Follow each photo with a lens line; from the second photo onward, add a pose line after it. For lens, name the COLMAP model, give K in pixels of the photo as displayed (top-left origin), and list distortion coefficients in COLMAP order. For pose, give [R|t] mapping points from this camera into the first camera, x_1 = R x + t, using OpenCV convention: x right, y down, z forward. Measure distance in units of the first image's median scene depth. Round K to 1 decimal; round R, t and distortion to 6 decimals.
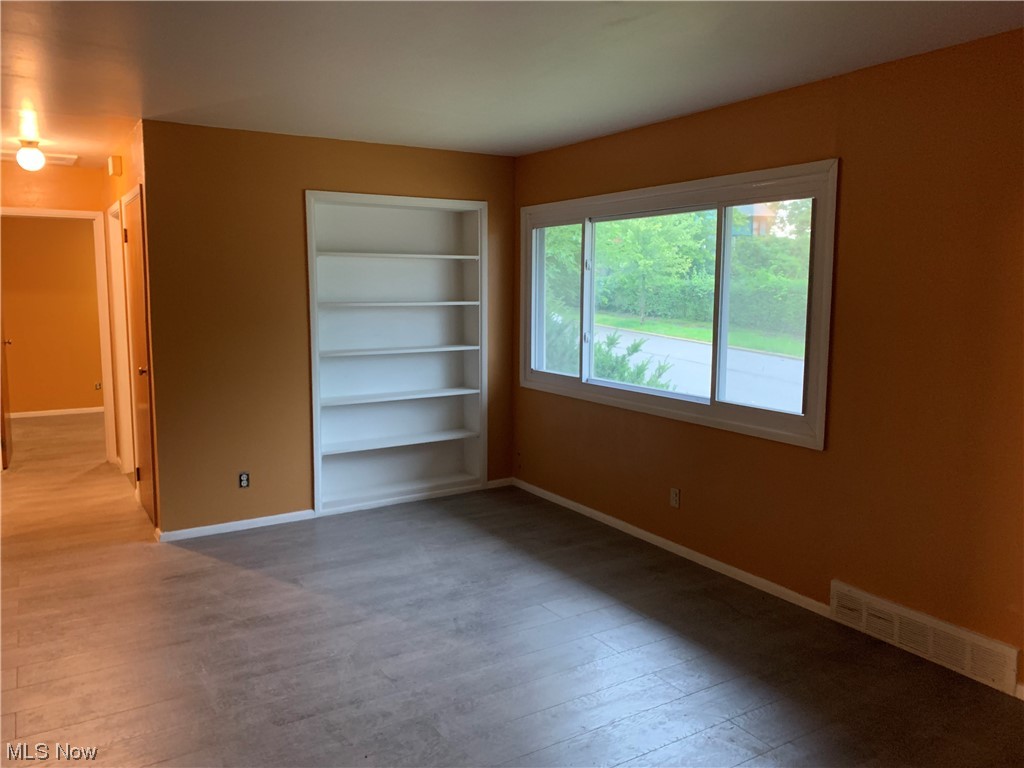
lens RADIAL K [[780.1, 0, 512.6], [0, 780.1, 380.8], [0, 0, 1]] dist [0.042552, -0.033992]
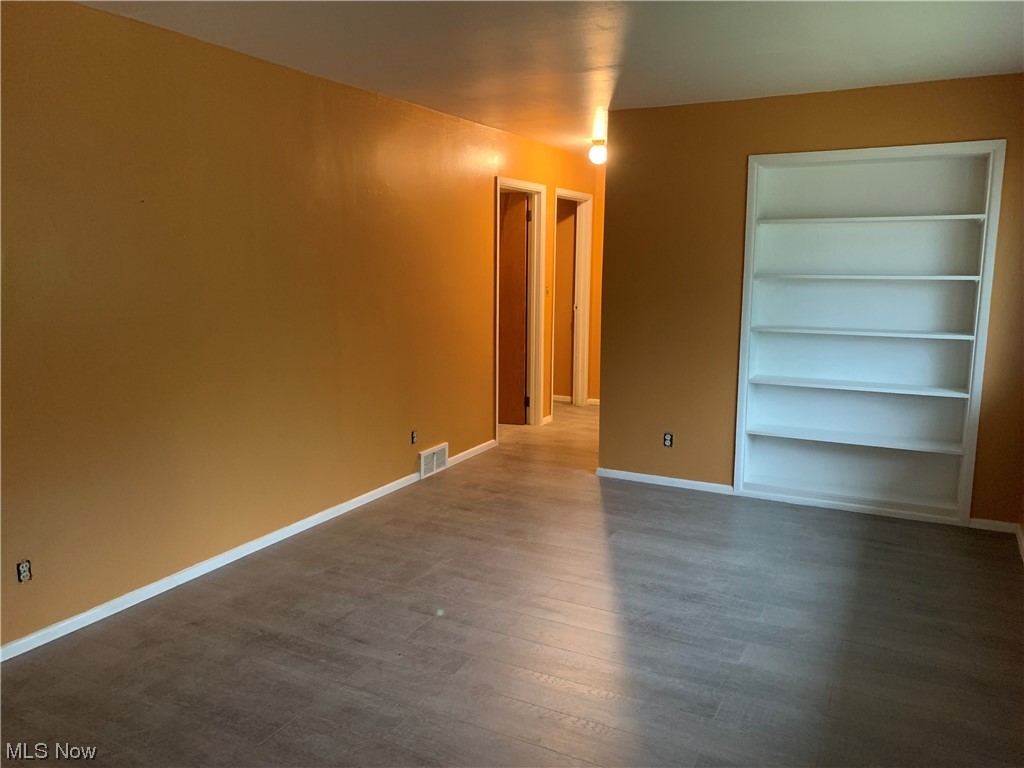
lens RADIAL K [[780.1, 0, 519.7], [0, 780.1, 379.6], [0, 0, 1]] dist [0.042552, -0.033992]
pose [[0.515938, 0.134589, -0.845987, 0.476561], [-0.109893, 0.989819, 0.090451, -0.029926], [0.849548, 0.046300, 0.525476, 0.294152]]
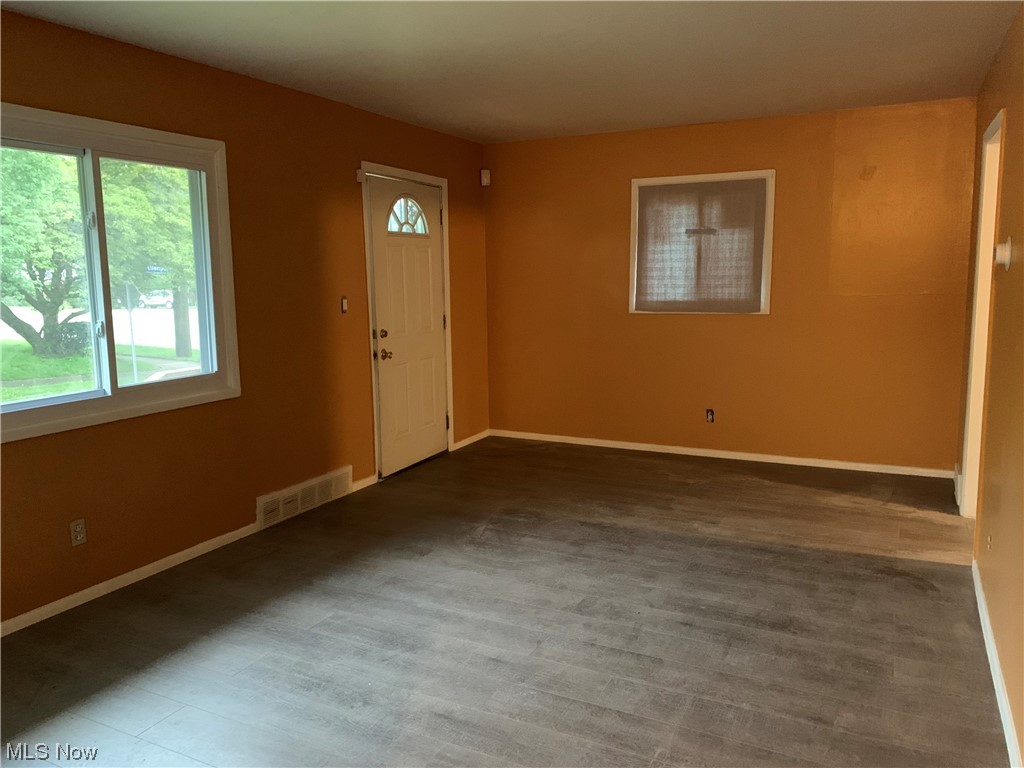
lens RADIAL K [[780.1, 0, 509.3], [0, 780.1, 382.5], [0, 0, 1]] dist [0.042552, -0.033992]
pose [[-0.520503, -0.125497, 0.844587, -0.632015], [0.111886, 0.970587, 0.213173, -0.106682], [-0.846498, 0.205454, -0.491152, 0.983618]]
